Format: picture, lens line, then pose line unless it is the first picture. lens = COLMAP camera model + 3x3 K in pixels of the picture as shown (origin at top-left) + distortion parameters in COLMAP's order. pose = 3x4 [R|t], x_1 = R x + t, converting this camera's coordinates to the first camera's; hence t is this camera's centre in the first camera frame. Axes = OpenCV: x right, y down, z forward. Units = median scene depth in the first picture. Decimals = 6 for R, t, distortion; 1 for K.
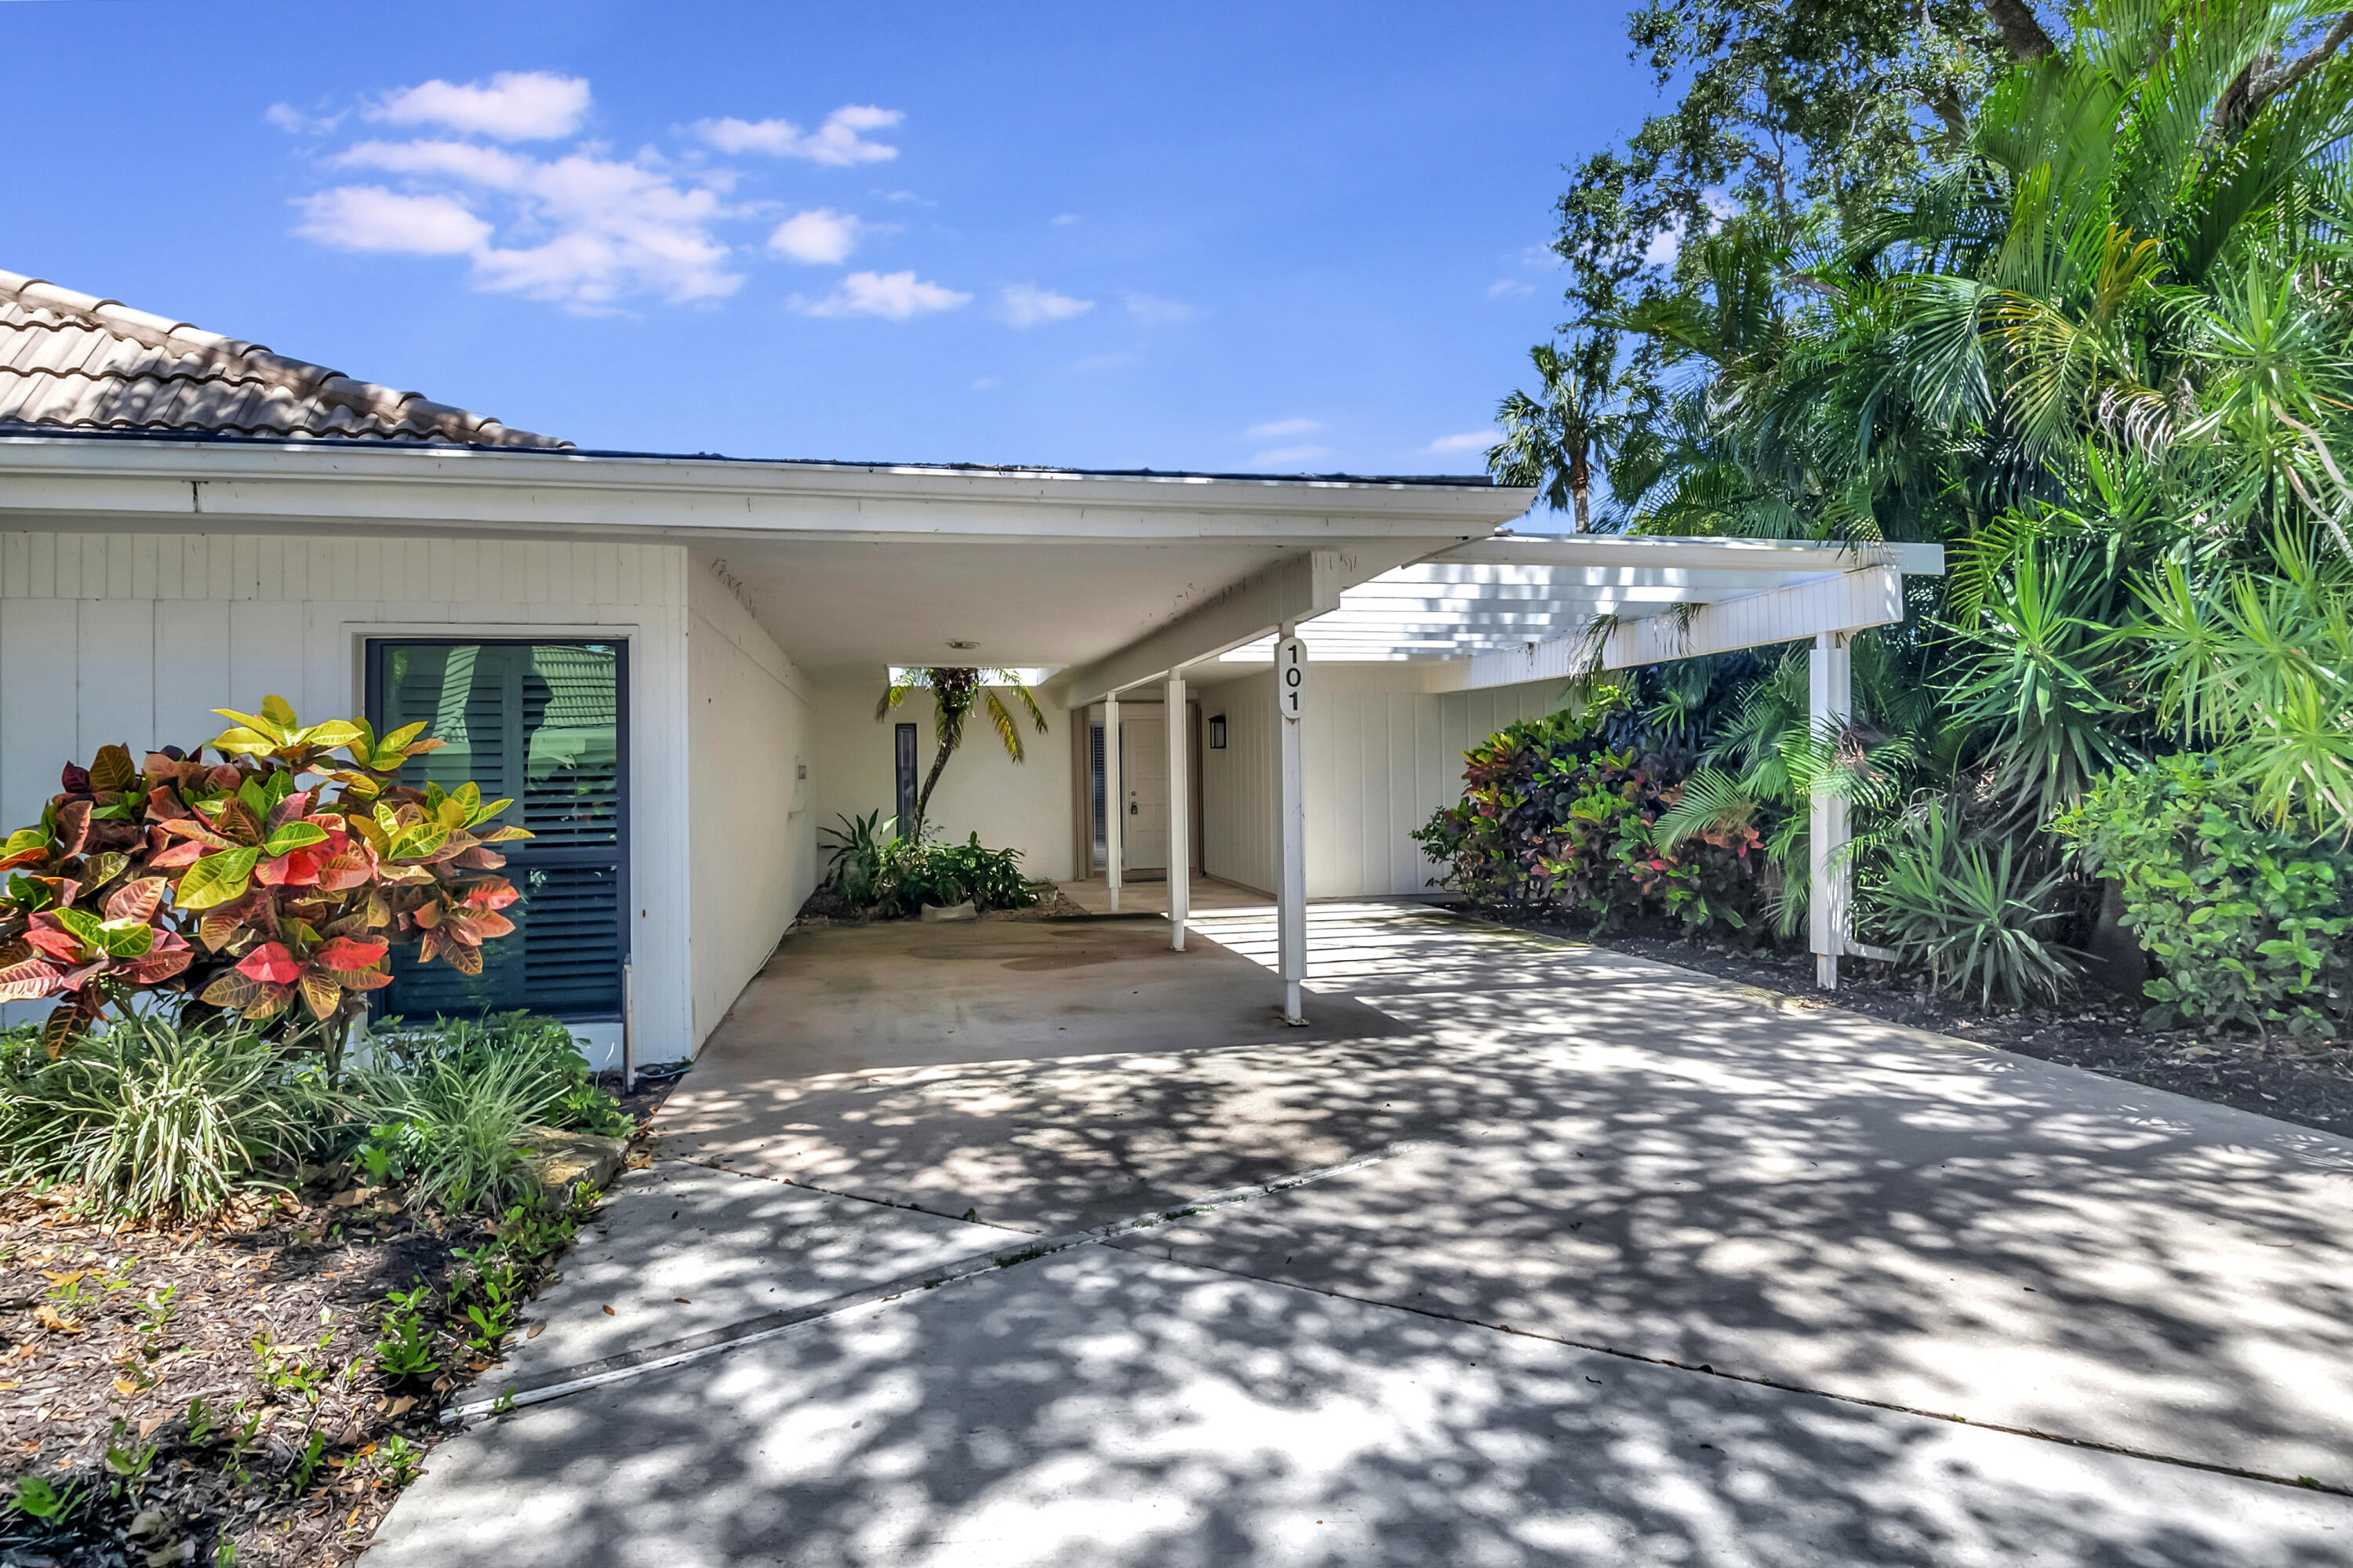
lens RADIAL K [[1218.3, 0, 1176.5], [0, 1218.3, 784.0], [0, 0, 1]] dist [0.005458, -0.022871]
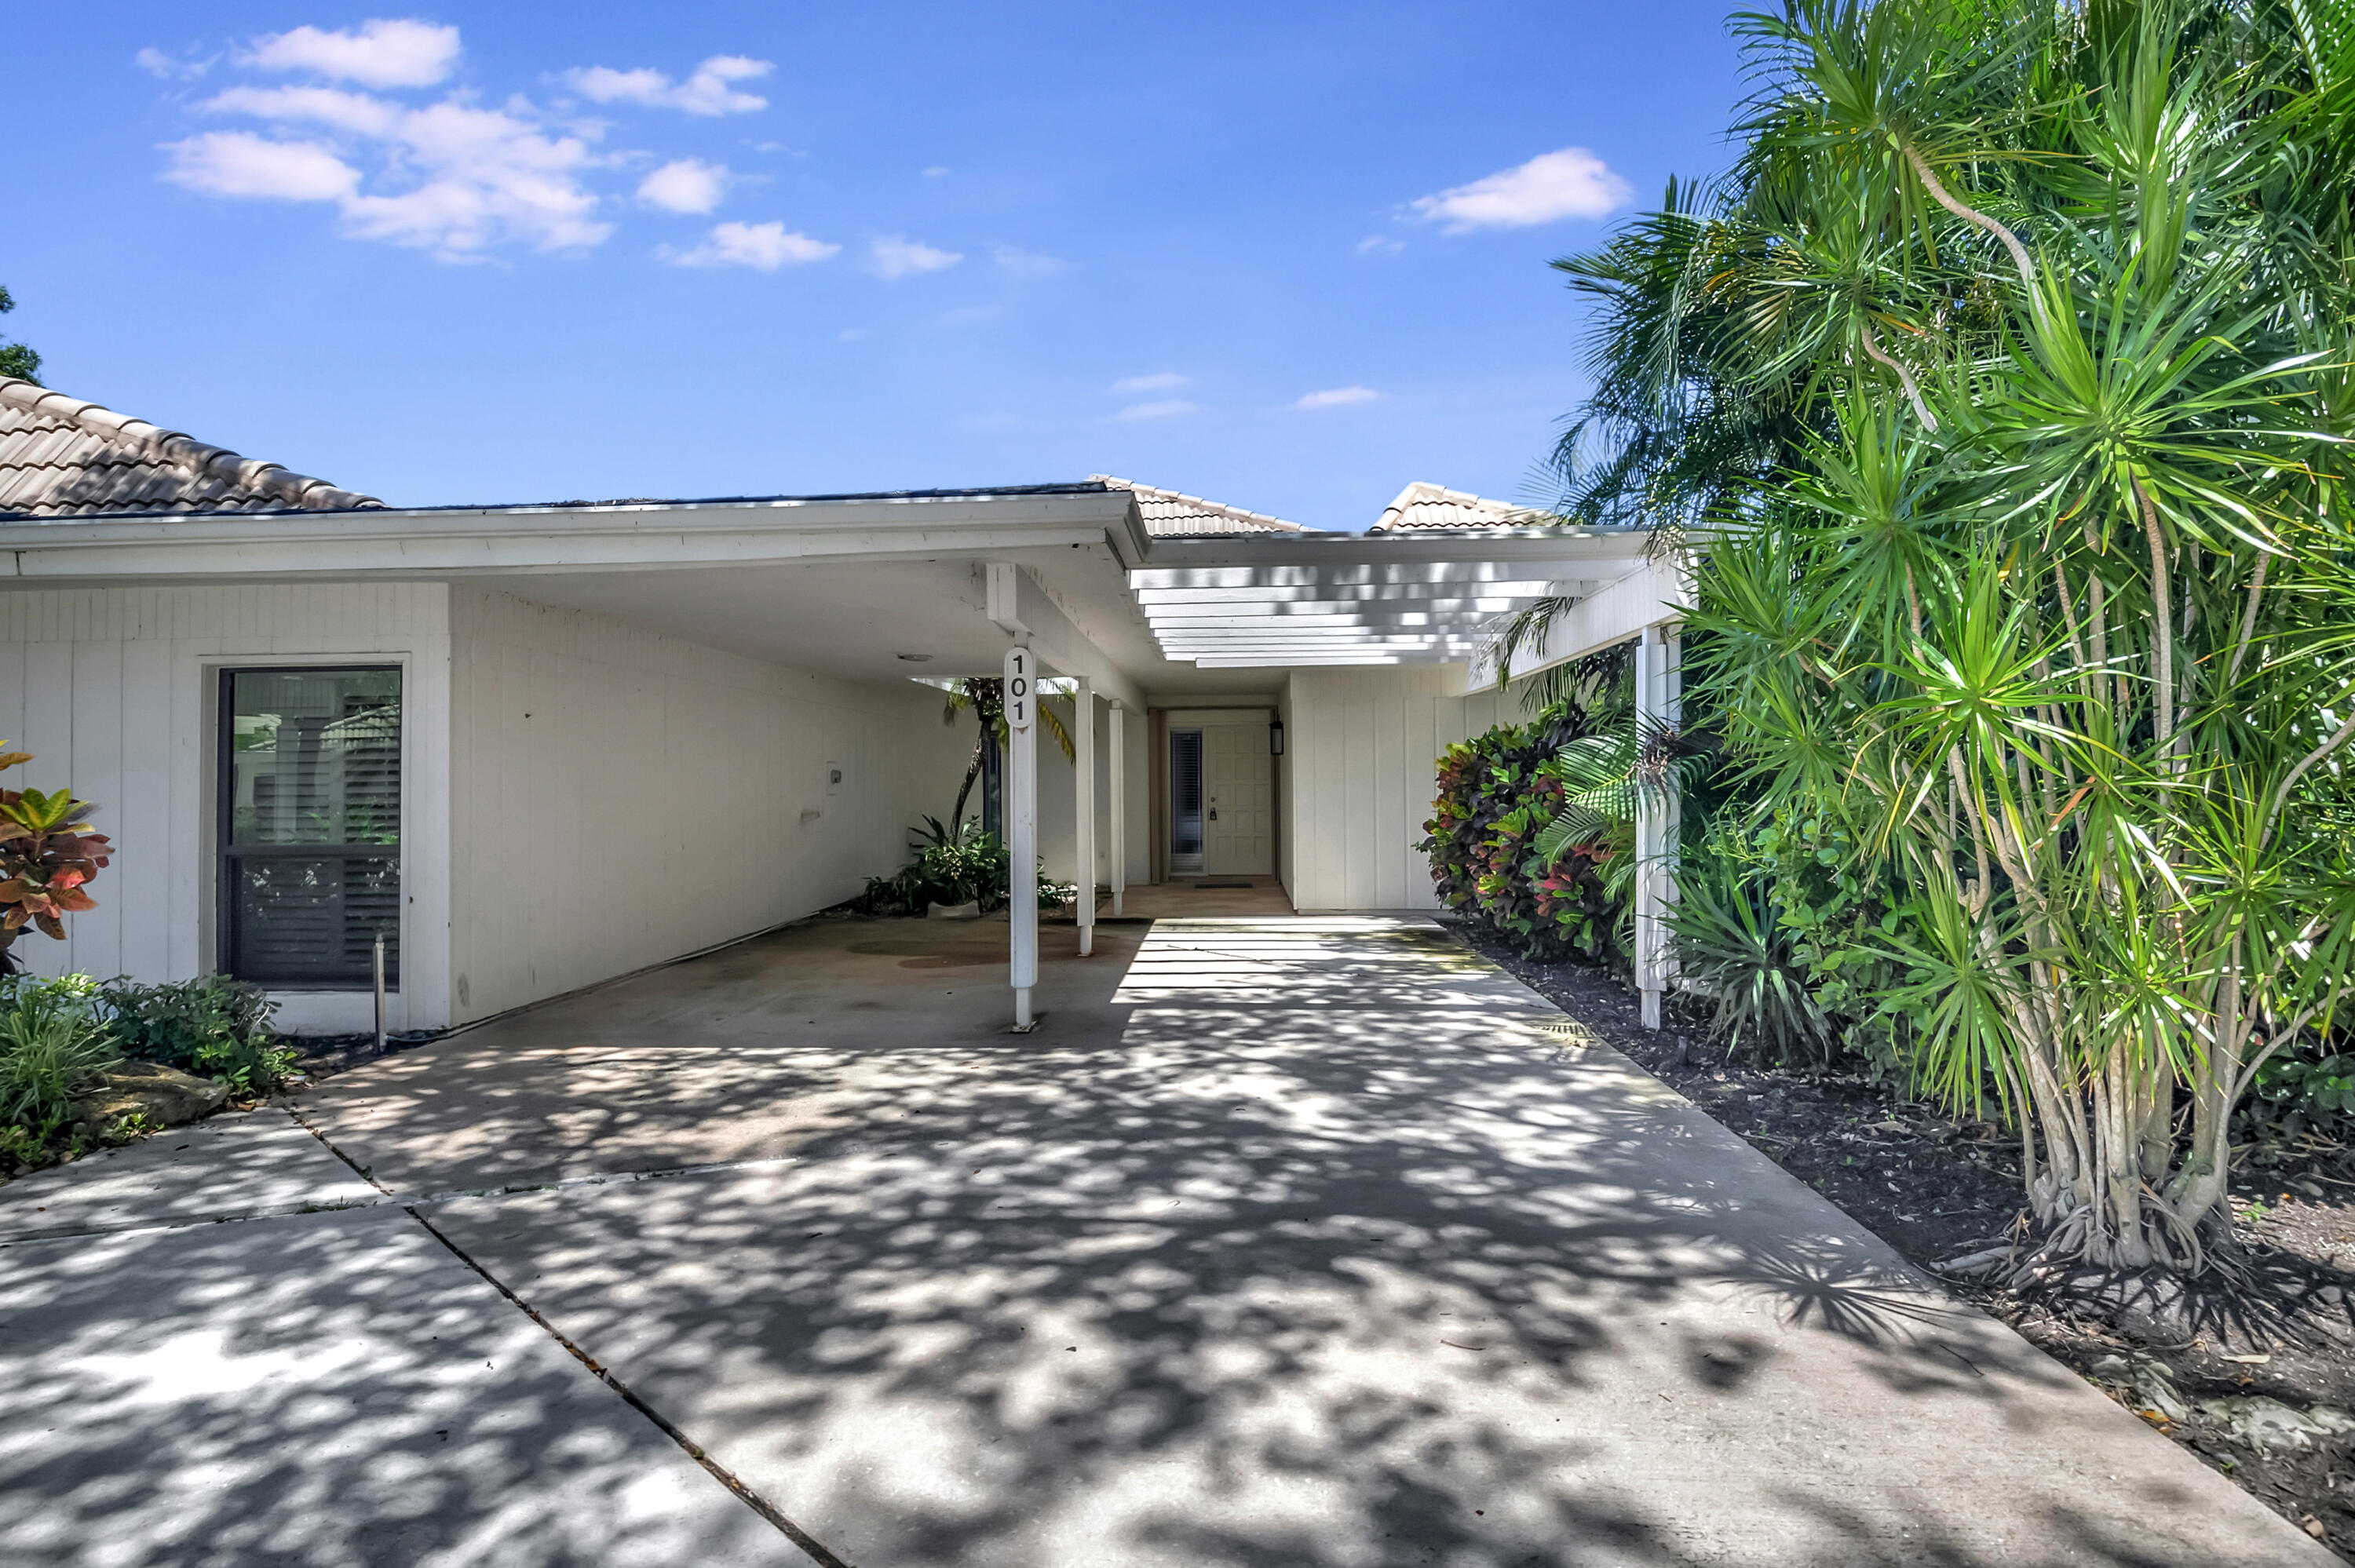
lens RADIAL K [[1214.0, 0, 1177.5], [0, 1214.0, 784.0], [0, 0, 1]] dist [-0.021925, 0.000101]
pose [[0.966721, 0.007274, -0.255730, 0.573545], [-0.007983, 0.999967, -0.001733, -0.008316], [0.255709, 0.003717, 0.966747, 0.076782]]
